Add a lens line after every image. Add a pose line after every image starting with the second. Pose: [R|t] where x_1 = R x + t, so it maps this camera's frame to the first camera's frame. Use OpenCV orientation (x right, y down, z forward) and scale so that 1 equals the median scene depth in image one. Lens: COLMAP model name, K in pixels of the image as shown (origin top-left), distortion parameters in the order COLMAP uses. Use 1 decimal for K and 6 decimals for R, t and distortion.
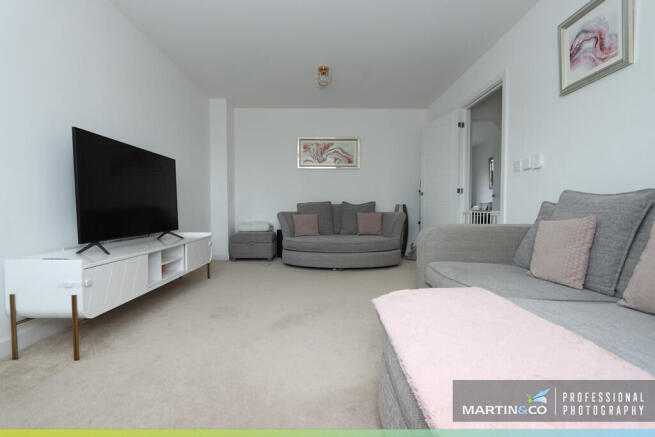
lens RADIAL K [[307.2, 0, 325.4], [0, 307.2, 219.5], [0, 0, 1]] dist [-0.016731, 0.000409]
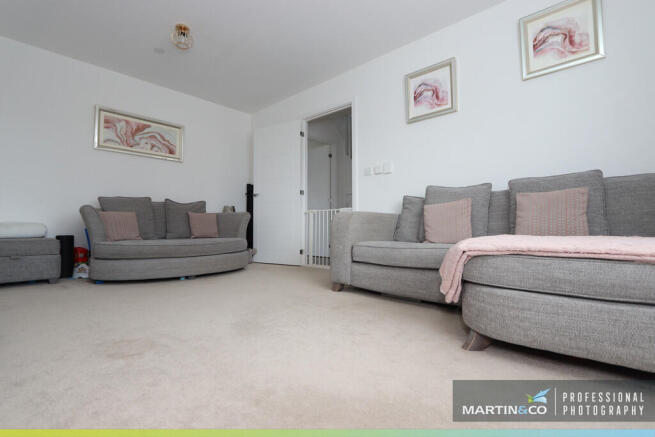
lens RADIAL K [[303.1, 0, 324.8], [0, 303.1, 221.3], [0, 0, 1]] dist [-0.018667, 0.000752]
pose [[0.675782, 0.013734, 0.736973, -0.268896], [0.030603, 0.998442, -0.046669, 0.055480], [-0.736466, 0.054091, 0.674309, 0.174691]]
